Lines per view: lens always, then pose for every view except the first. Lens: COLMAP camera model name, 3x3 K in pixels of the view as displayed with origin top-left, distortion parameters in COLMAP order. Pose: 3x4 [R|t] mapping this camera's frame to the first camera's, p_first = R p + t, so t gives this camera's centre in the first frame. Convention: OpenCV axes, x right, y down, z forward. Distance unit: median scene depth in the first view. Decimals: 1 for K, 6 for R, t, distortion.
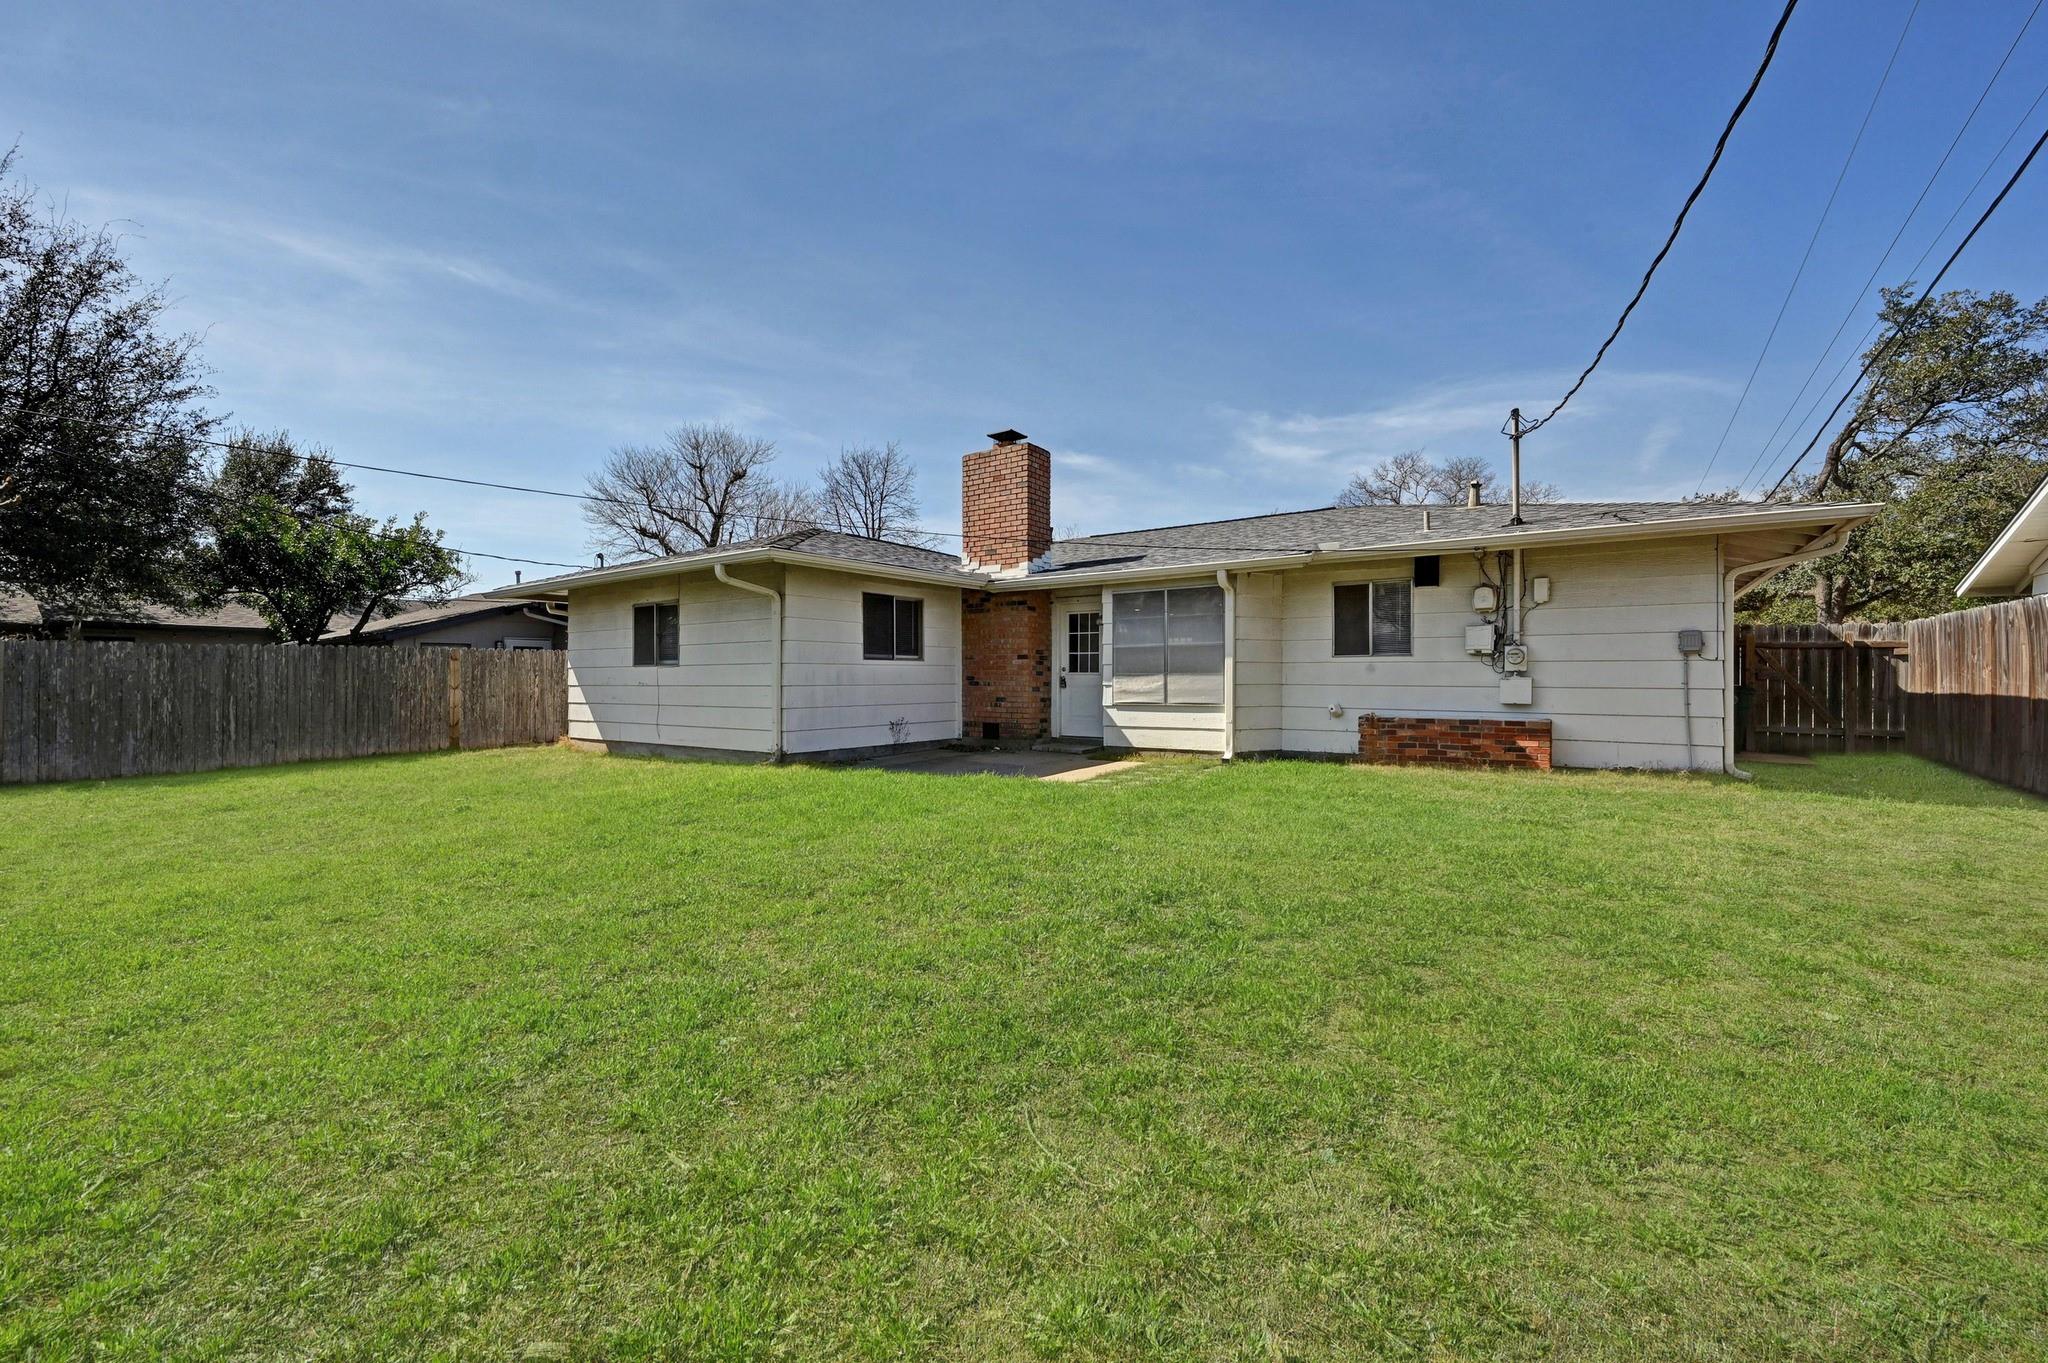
lens RADIAL K [[783.3, 0, 1024.0], [0, 783.3, 681.5], [0, 0, 1]] dist [-0.000160, -0.000009]
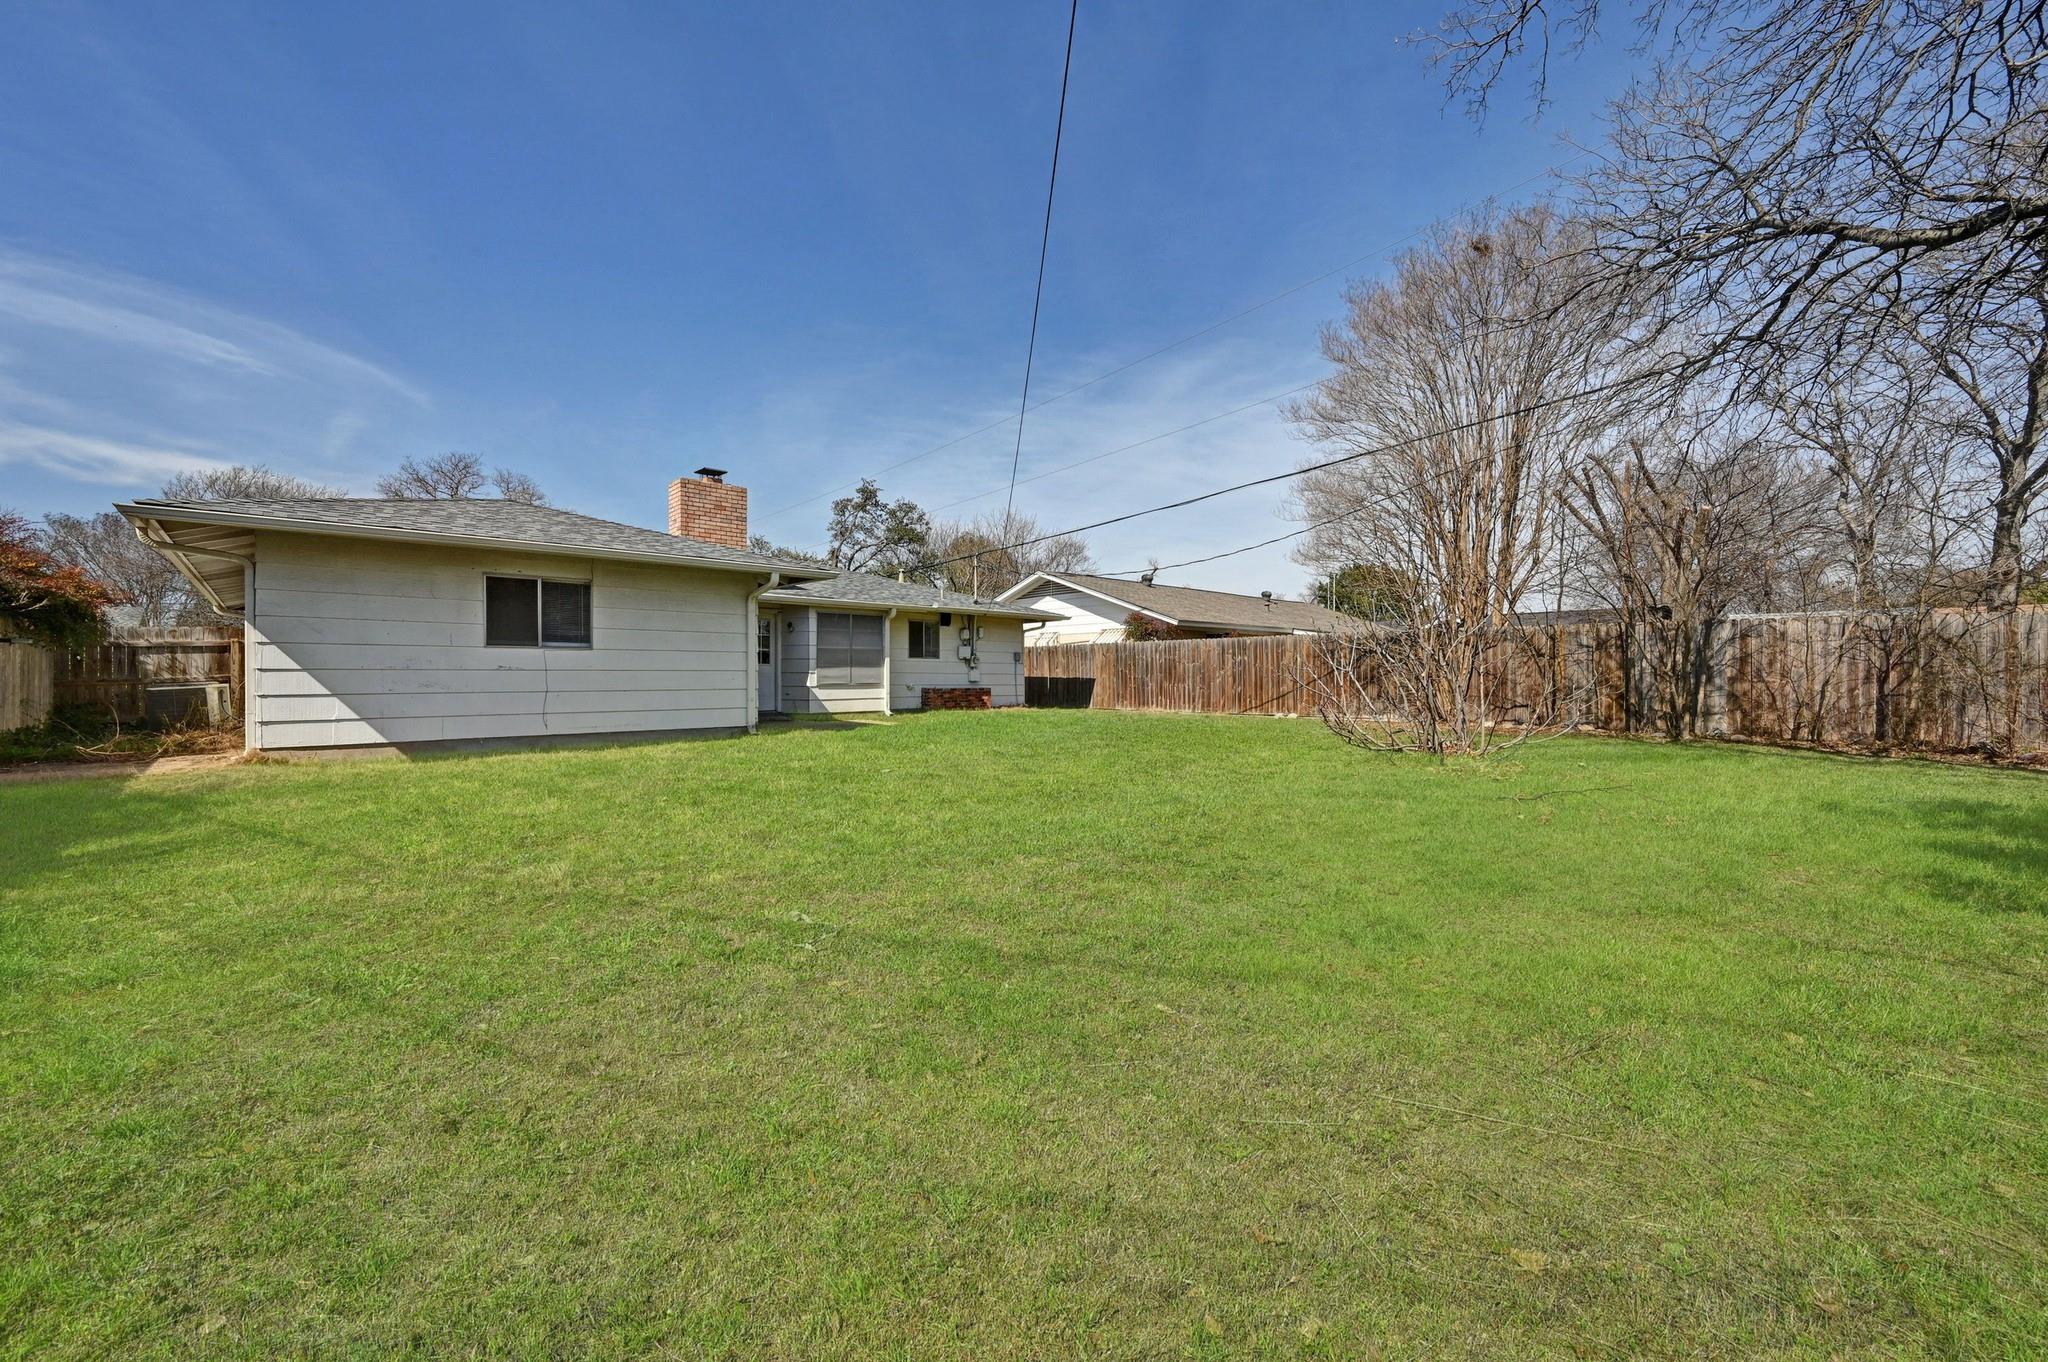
lens RADIAL K [[813.7, 0, 1030.3], [0, 813.7, 677.4], [0, 0, 1]] dist [0.000032, 0.000181]
pose [[0.163631, -0.000049, 0.986522, -1.449635], [0.000926, 1.000000, -0.000104, 0.014746], [-0.986521, 0.000931, 0.163631, 0.362425]]
